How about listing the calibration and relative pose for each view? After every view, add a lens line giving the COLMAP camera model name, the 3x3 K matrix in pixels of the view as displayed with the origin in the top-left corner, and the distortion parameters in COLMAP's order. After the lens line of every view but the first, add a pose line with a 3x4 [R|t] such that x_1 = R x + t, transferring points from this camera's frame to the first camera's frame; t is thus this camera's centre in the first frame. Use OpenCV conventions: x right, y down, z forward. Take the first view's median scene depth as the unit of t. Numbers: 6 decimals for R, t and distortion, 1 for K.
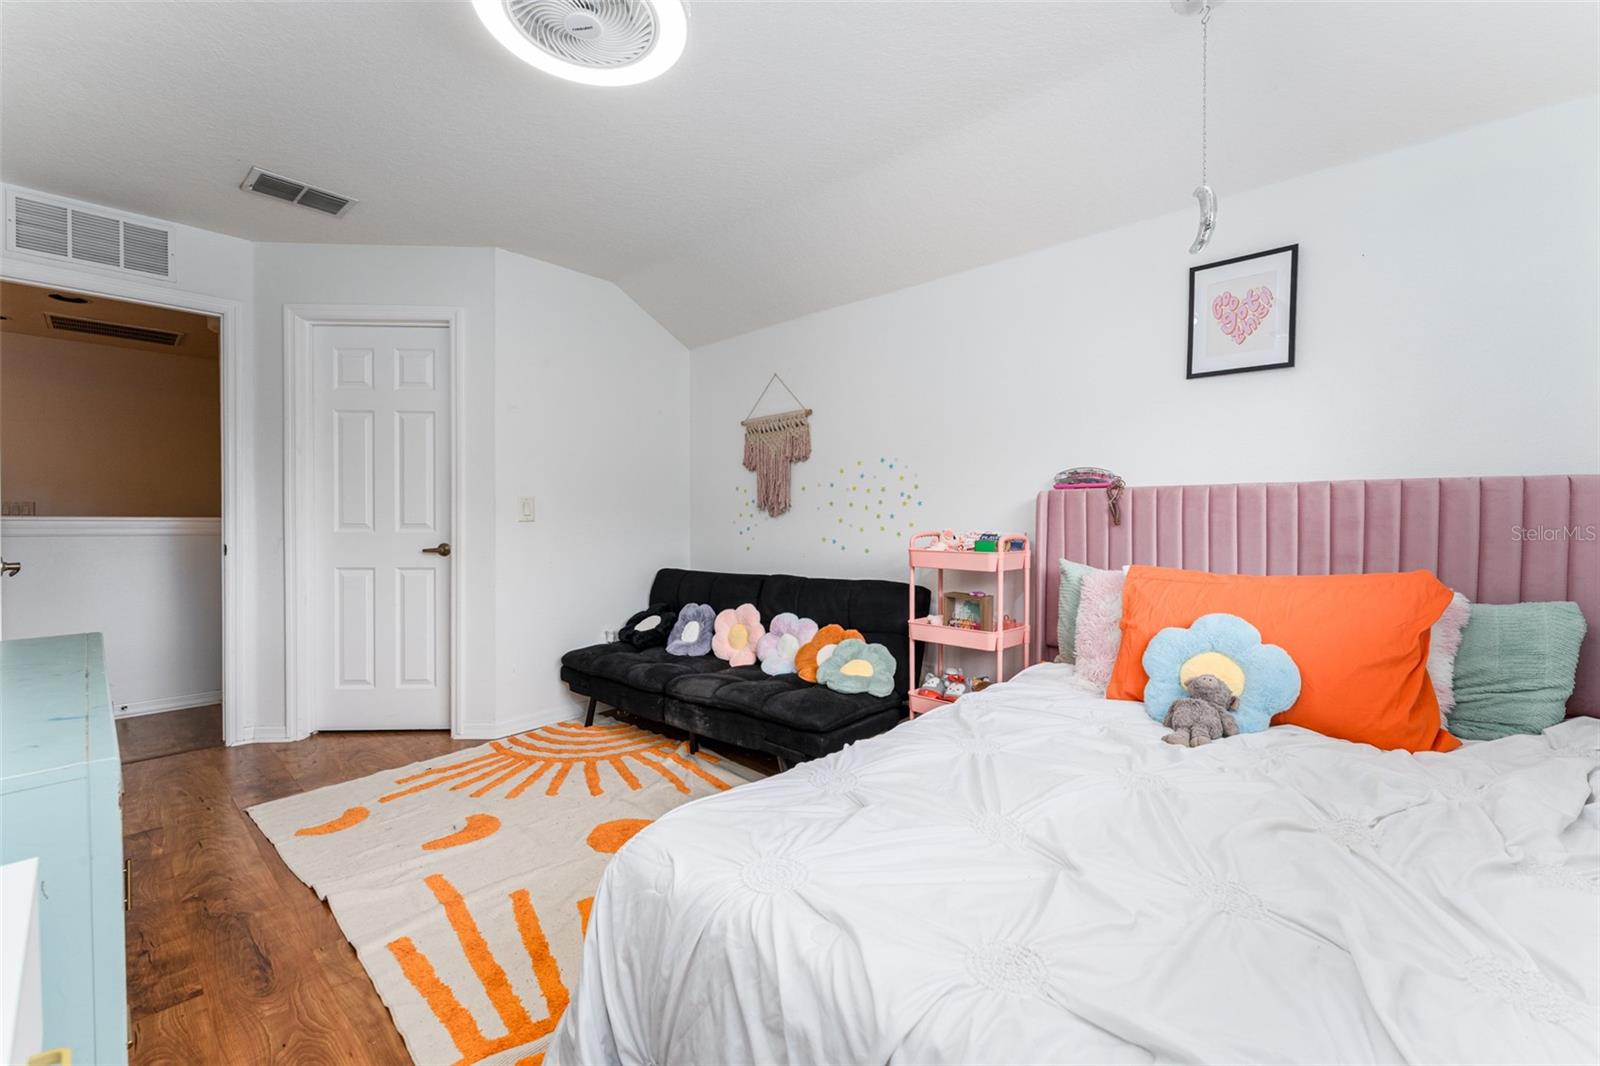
lens RADIAL K [[653.0, 0, 787.2], [0, 653.0, 531.6], [0, 0, 1]] dist [-0.001048, 0.000092]
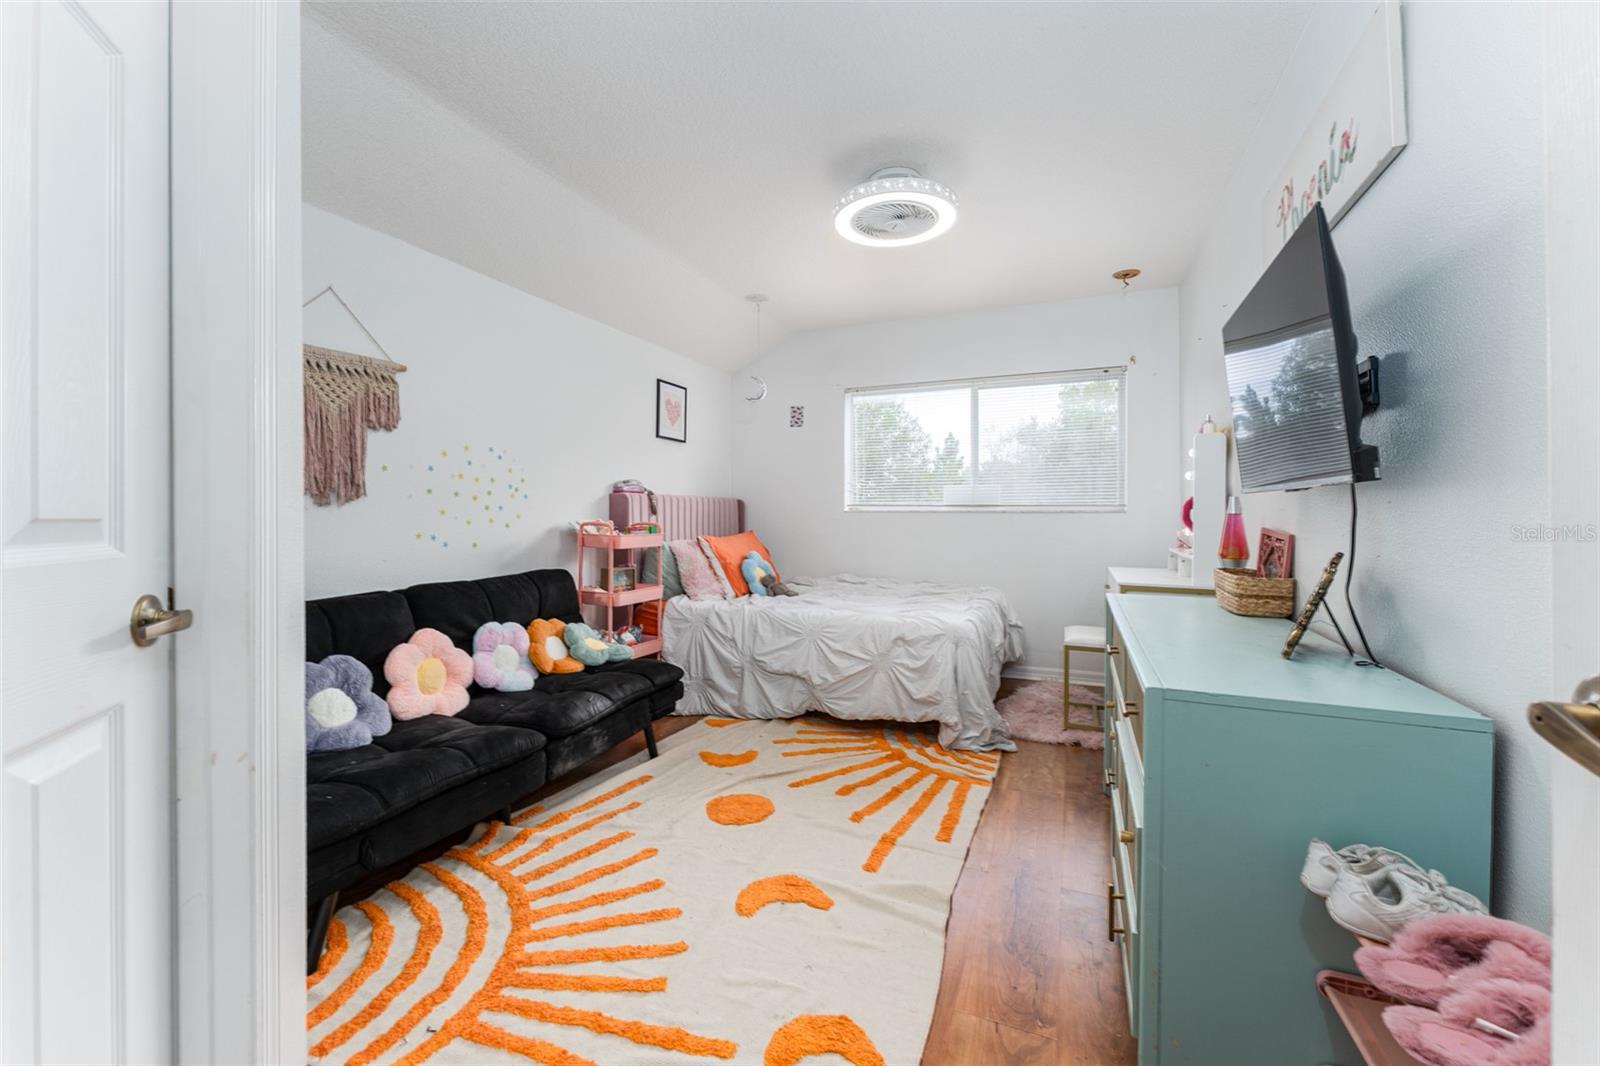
lens RADIAL K [[653.0, 0, 795.9], [0, 653.0, 525.9], [0, 0, 1]] dist [-0.001048, 0.000092]
pose [[-0.343420, -0.012191, 0.939103, -0.931797], [0.015314, 0.999710, 0.018578, -0.008288], [-0.939057, 0.020761, -0.343134, 0.933849]]
